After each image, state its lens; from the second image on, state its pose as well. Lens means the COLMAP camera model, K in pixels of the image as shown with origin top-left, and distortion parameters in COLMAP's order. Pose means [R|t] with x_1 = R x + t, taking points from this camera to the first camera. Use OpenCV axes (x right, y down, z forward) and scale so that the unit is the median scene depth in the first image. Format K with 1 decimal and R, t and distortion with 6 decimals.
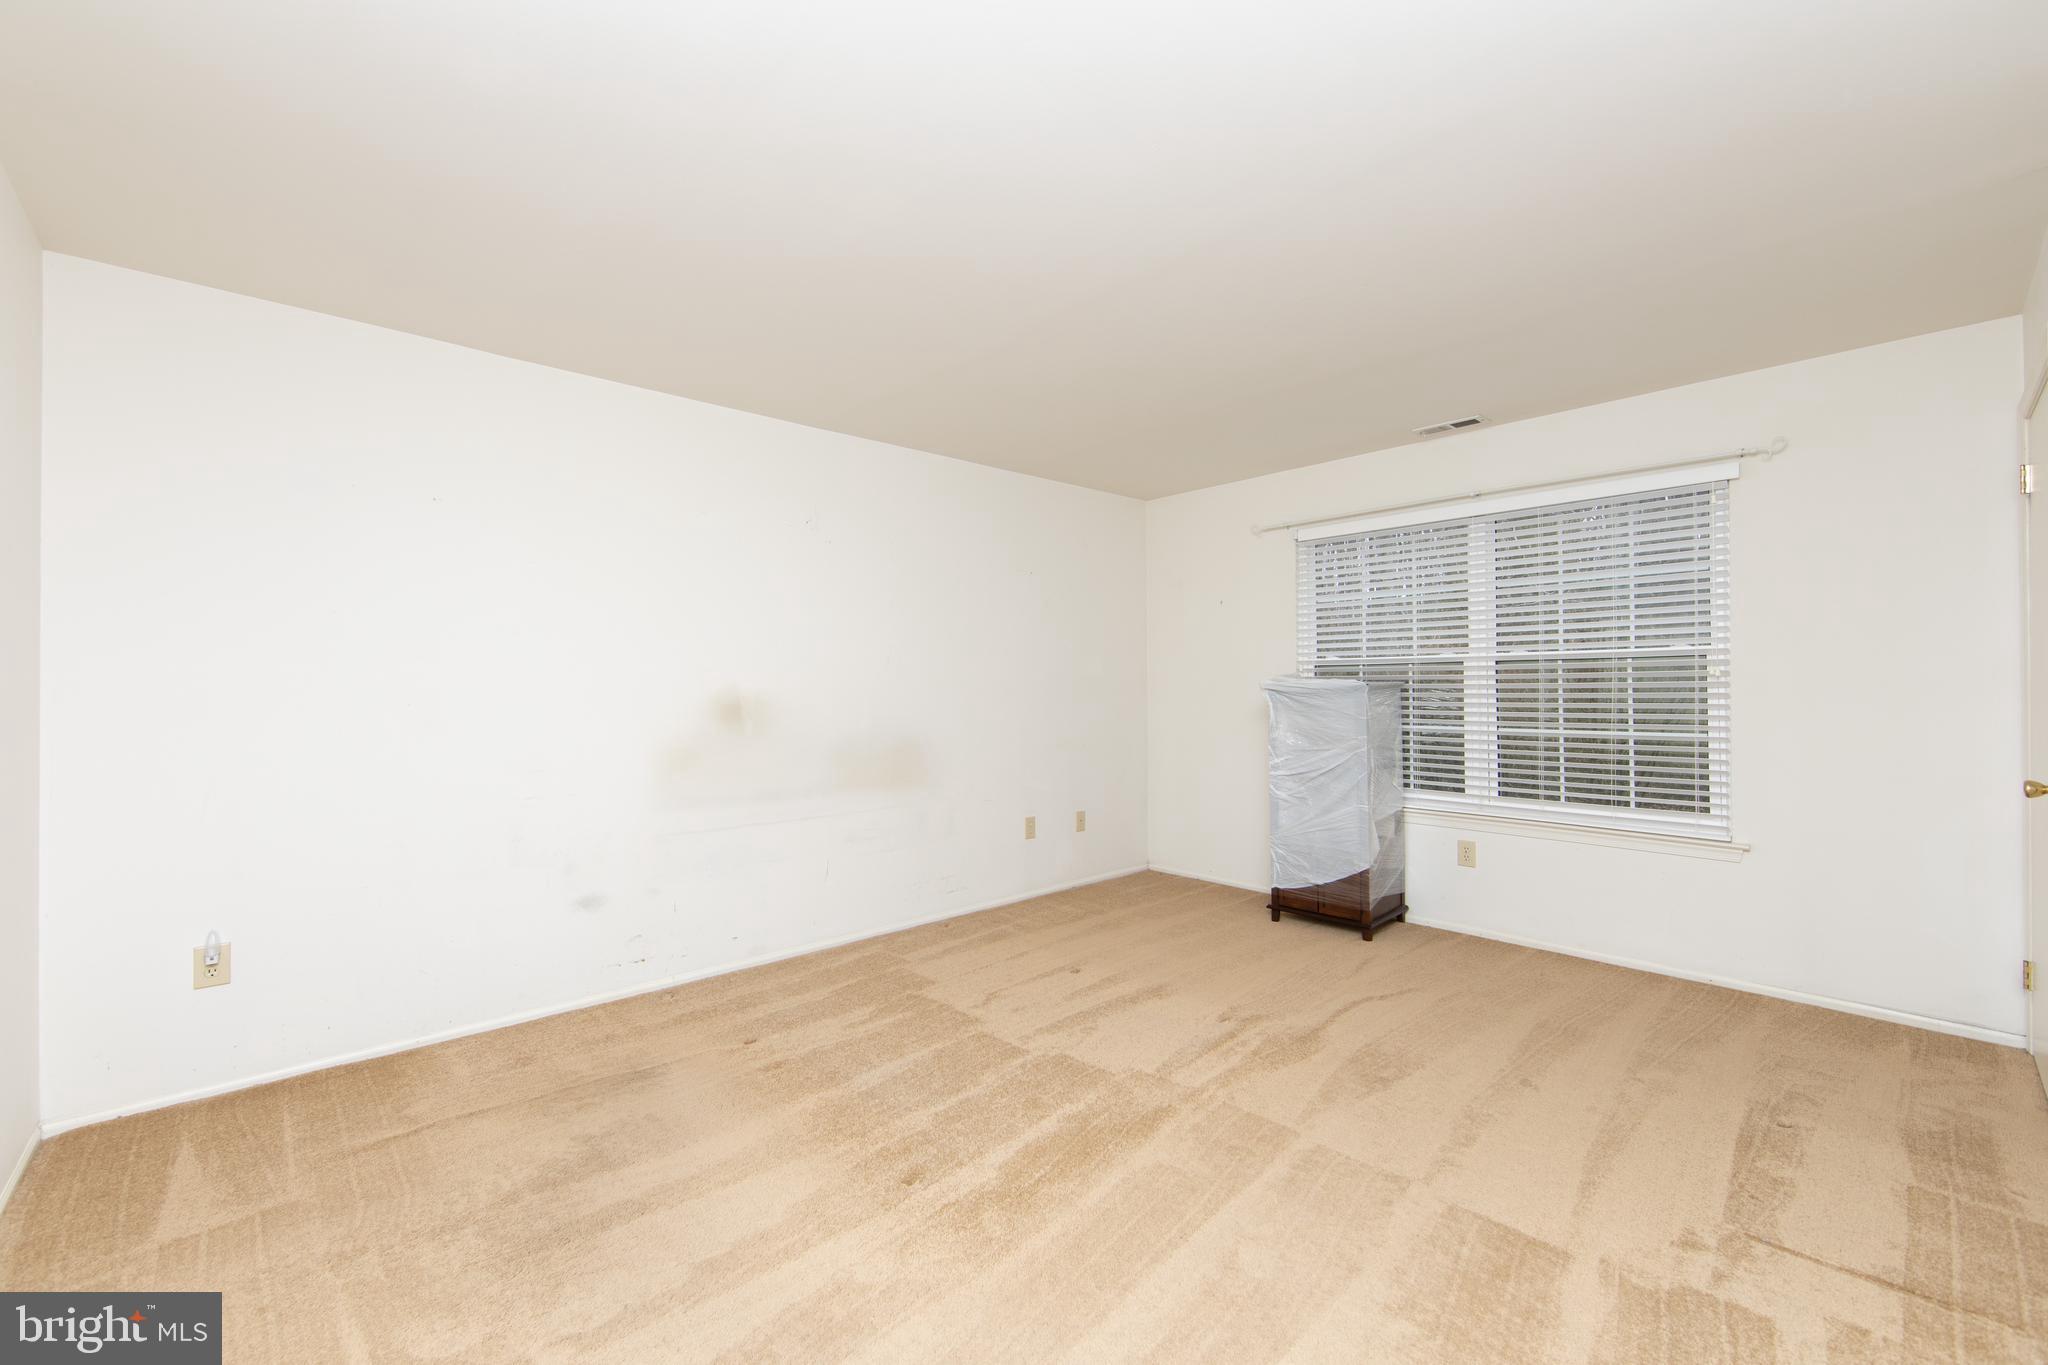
lens RADIAL K [[829.4, 0, 1022.6], [0, 829.4, 687.6], [0, 0, 1]] dist [0.002860, -0.000041]
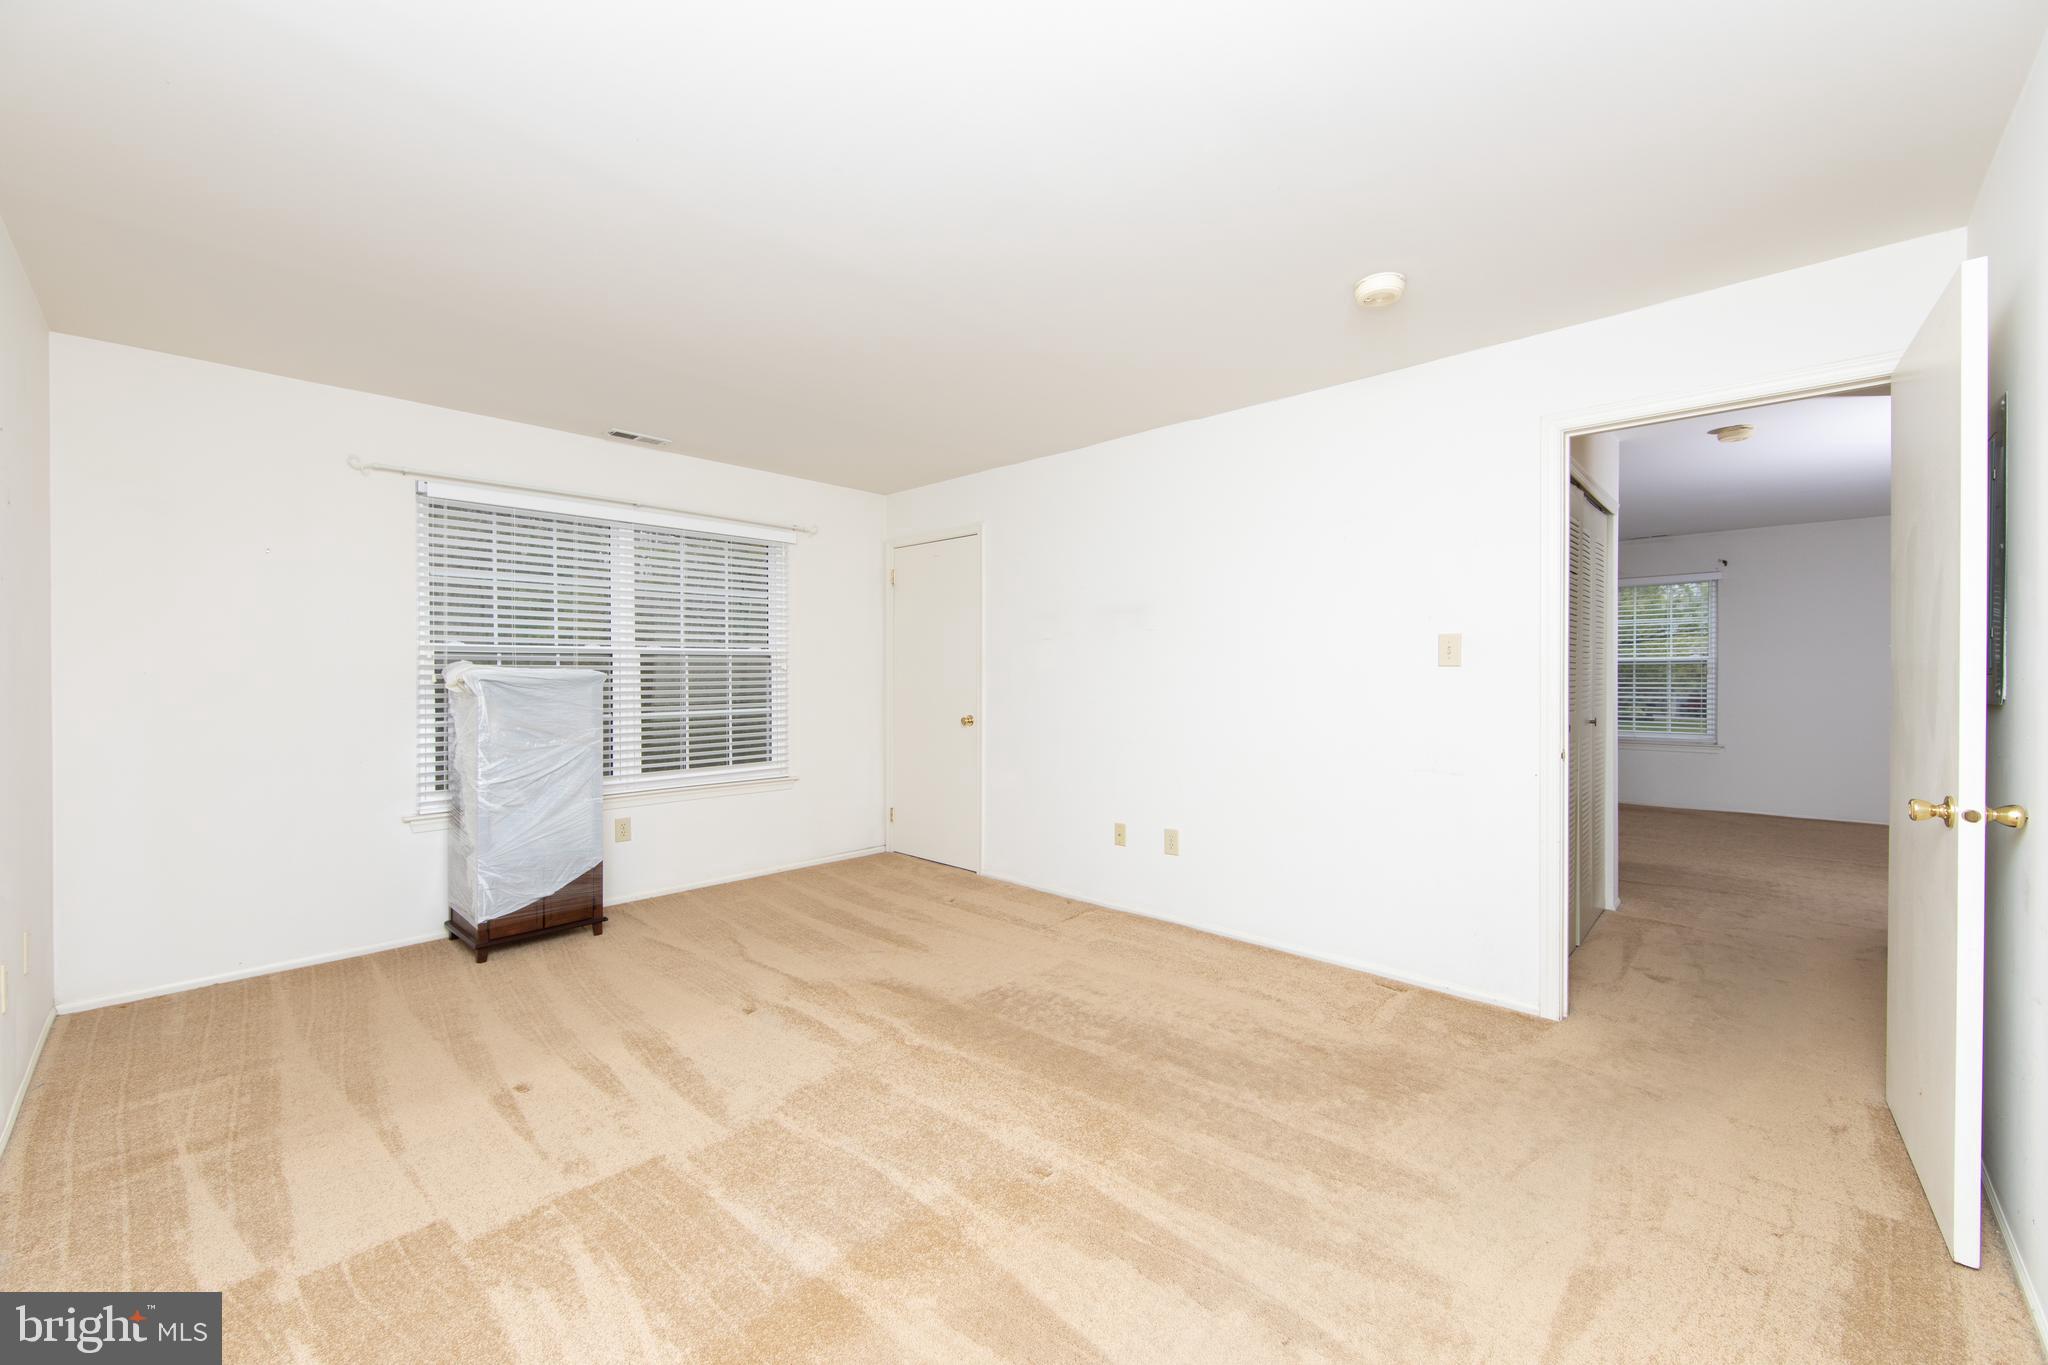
lens RADIAL K [[829.4, 0, 993.3], [0, 829.4, 677.3], [0, 0, 1]] dist [0.002860, -0.000041]
pose [[-0.072781, 0.003231, 0.997343, -0.606940], [0.005640, 0.999980, -0.002828, 0.005625], [-0.997332, 0.005420, -0.072798, 0.612830]]
